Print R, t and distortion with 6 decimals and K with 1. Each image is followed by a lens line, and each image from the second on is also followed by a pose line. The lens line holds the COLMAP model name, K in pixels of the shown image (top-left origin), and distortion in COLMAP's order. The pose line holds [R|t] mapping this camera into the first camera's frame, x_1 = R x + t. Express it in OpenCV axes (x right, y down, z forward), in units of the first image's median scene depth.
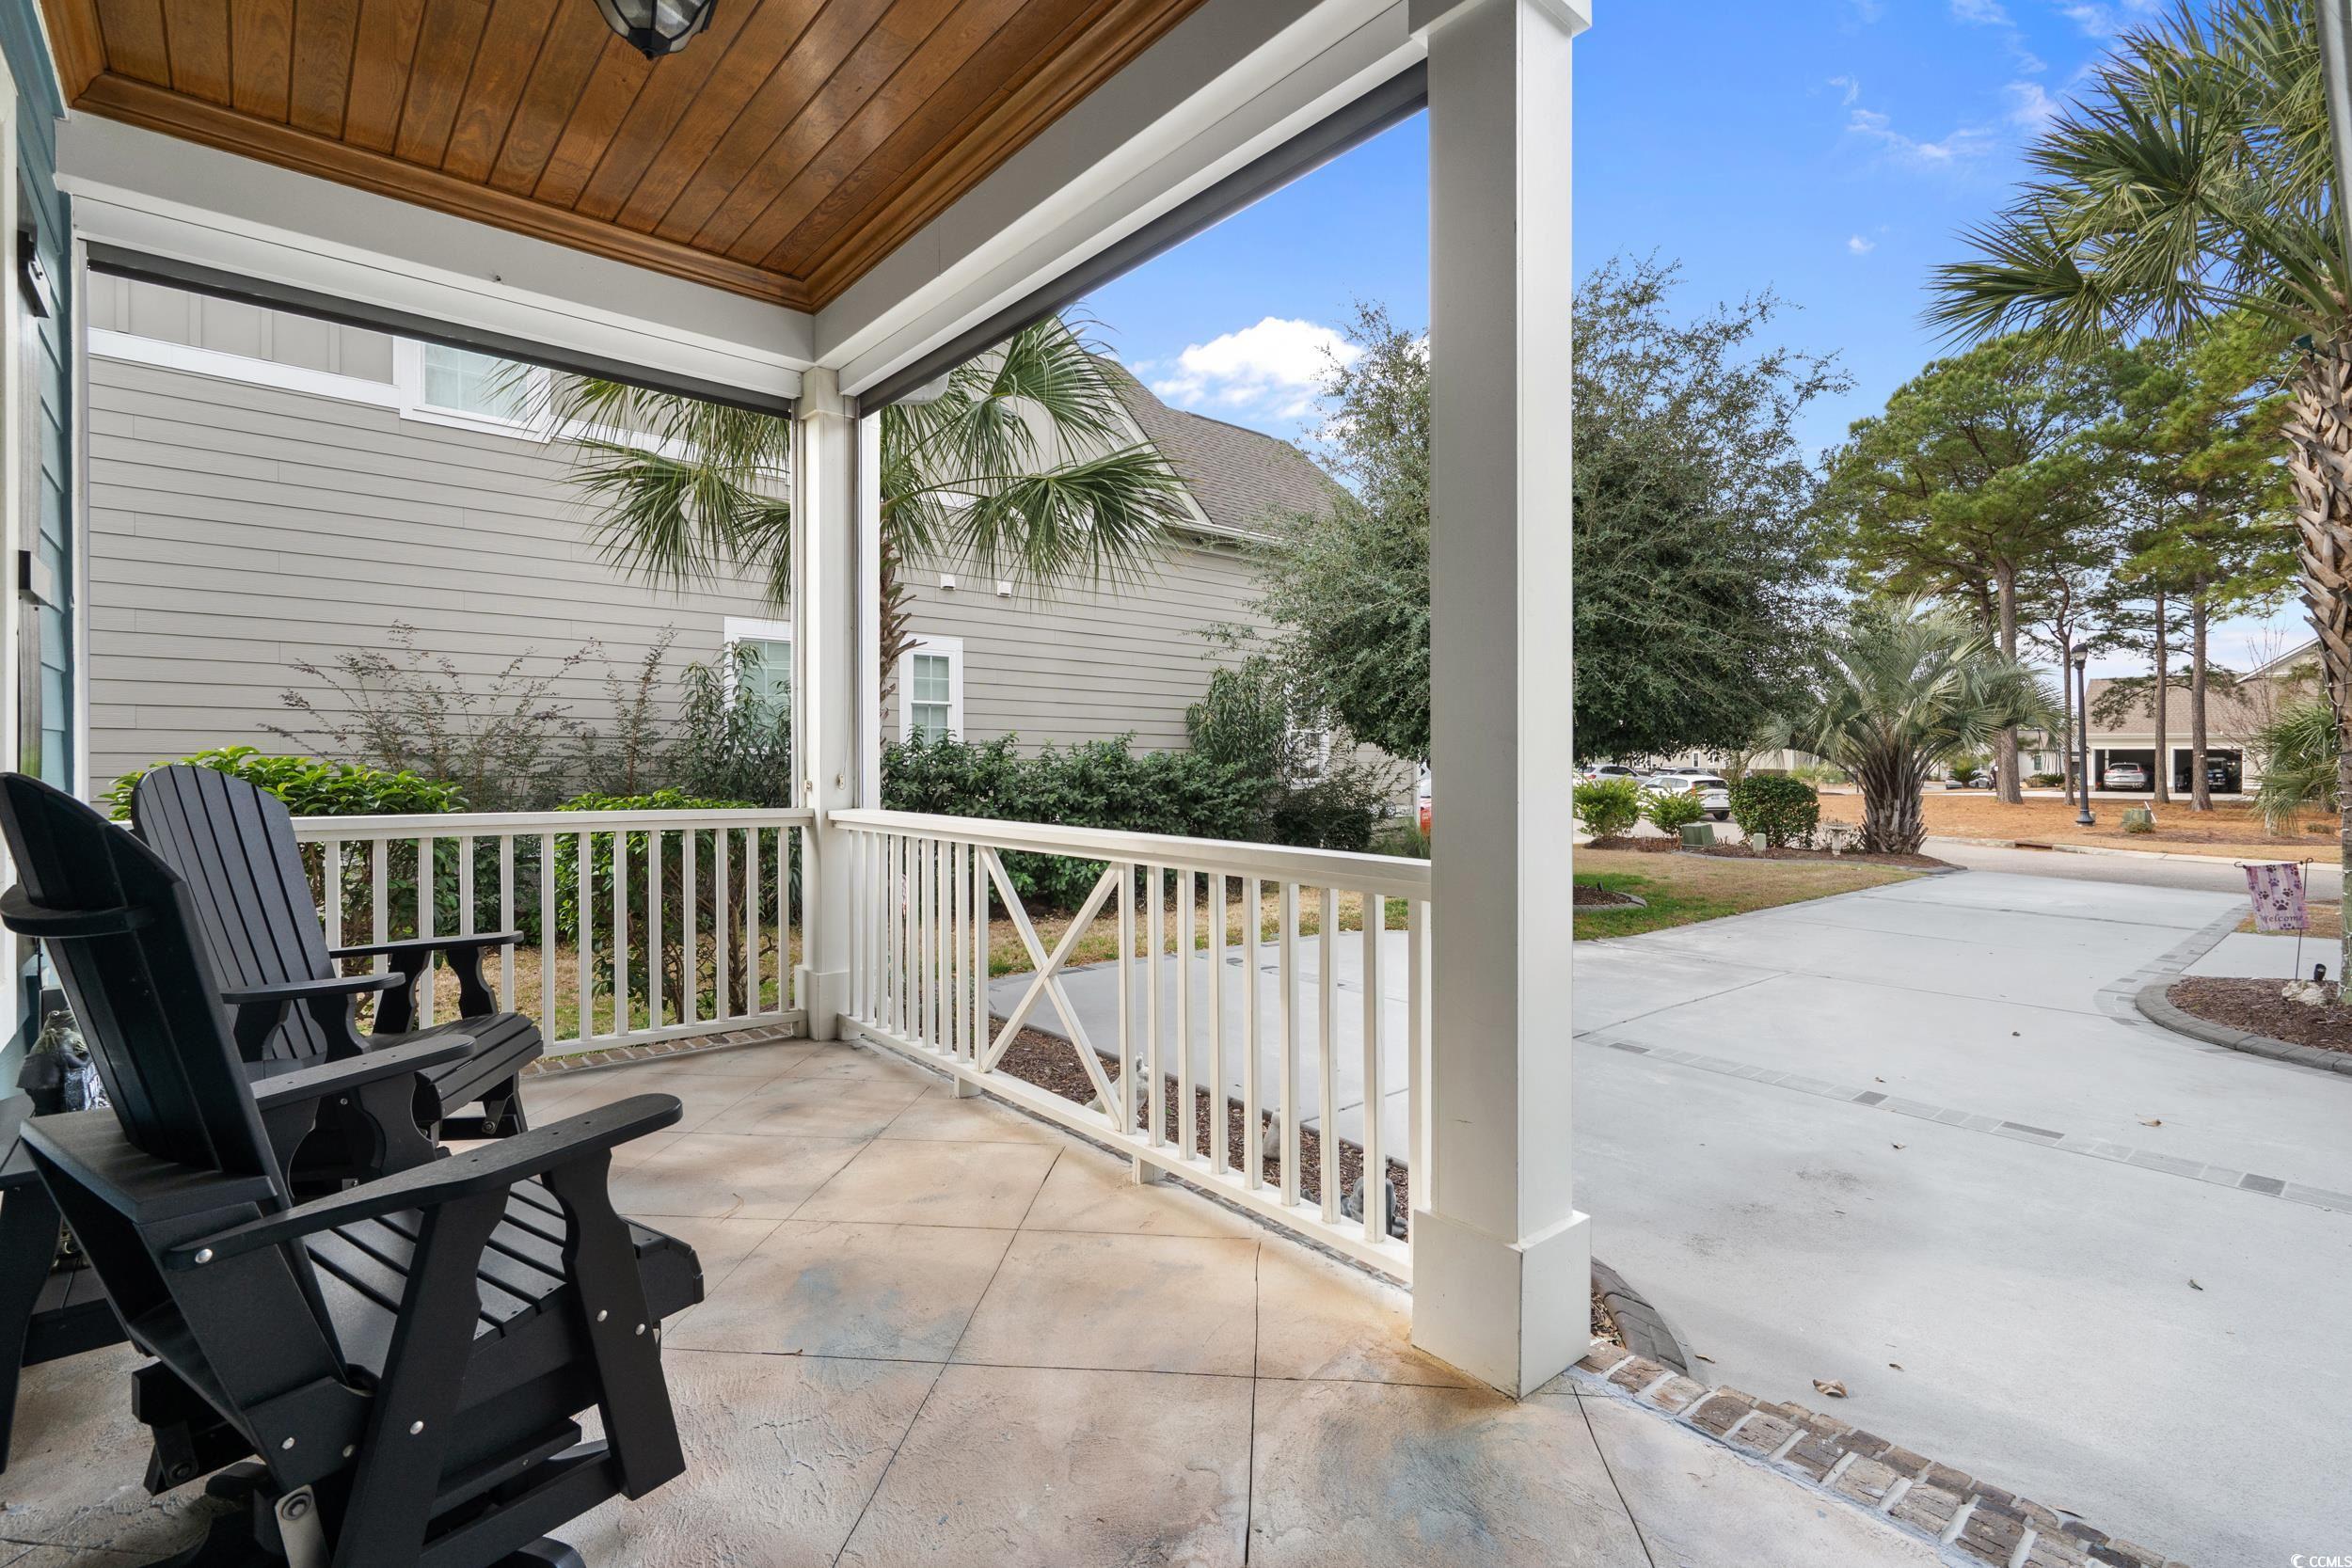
lens RADIAL K [[1061.9, 0, 1154.0], [0, 1061.9, 798.5], [0, 0, 1]] dist [0.000716, 0.000535]
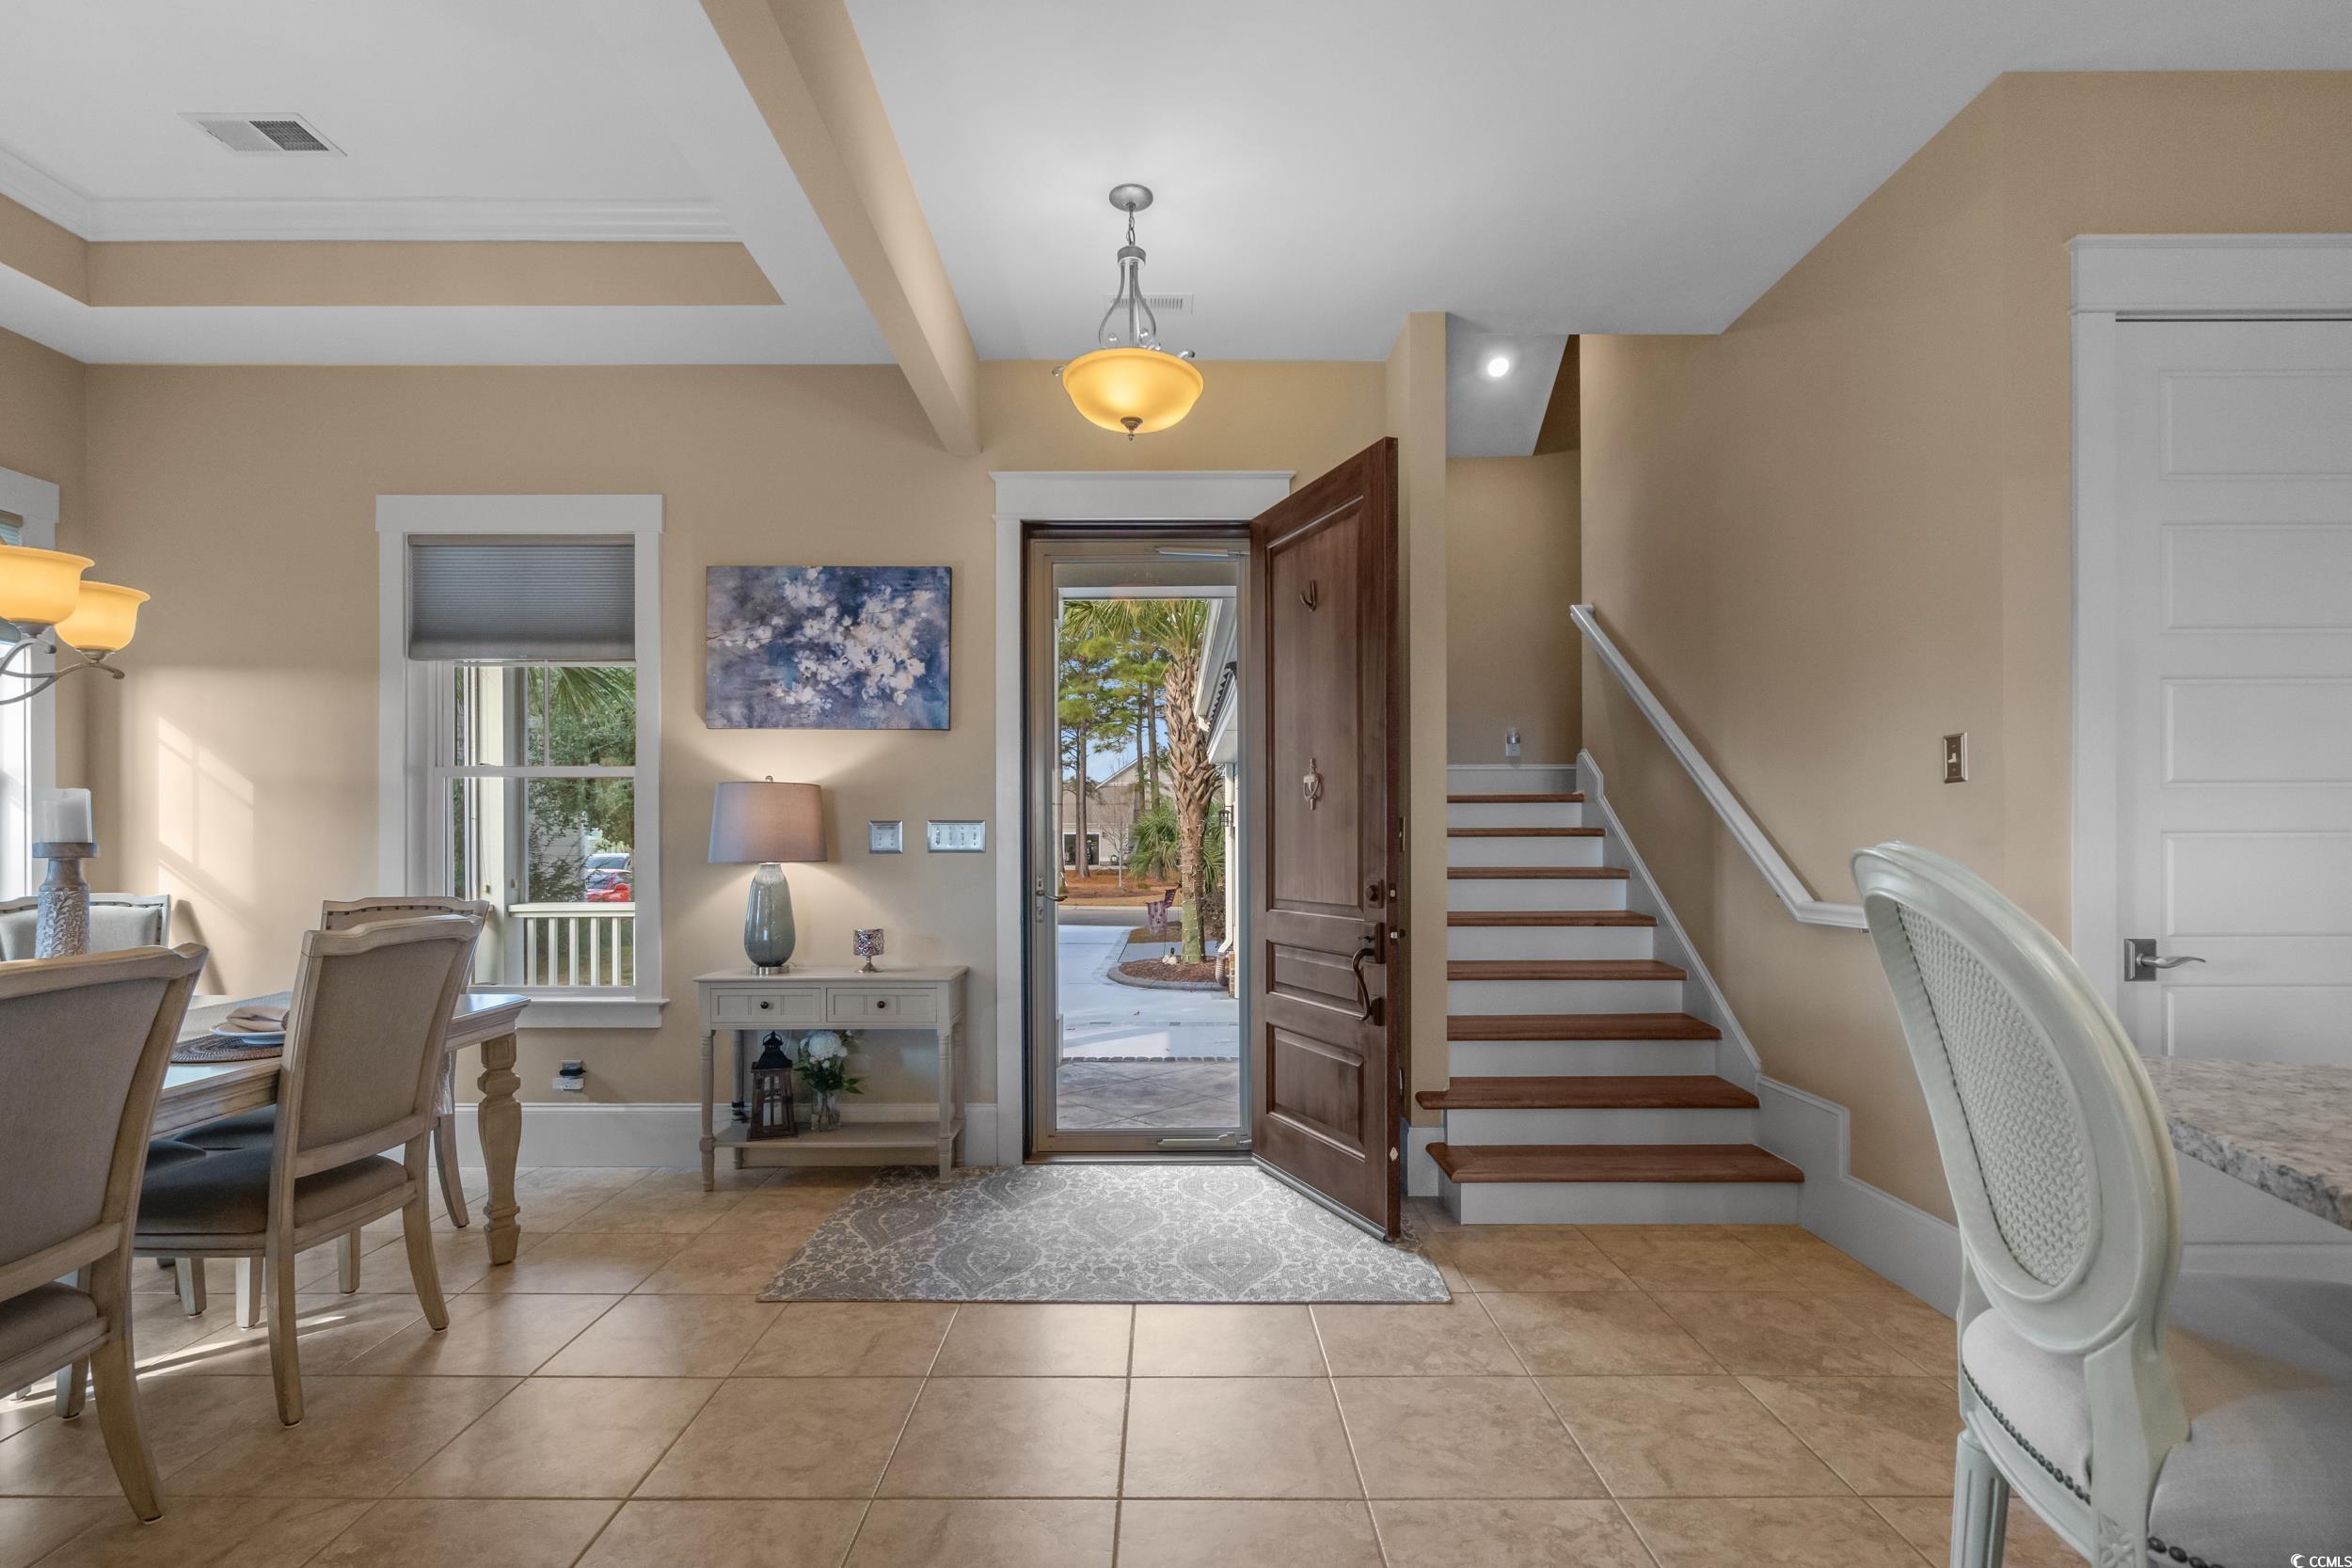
lens RADIAL K [[1101.5, 0, 1160.6], [0, 1101.5, 845.9], [0, 0, 1]] dist [-0.000833, -0.000136]
pose [[0.650978, 0.002276, 0.759093, -0.115932], [0.019393, 0.999619, -0.019629, 0.000719], [-0.758849, 0.027499, 0.650686, -0.080286]]
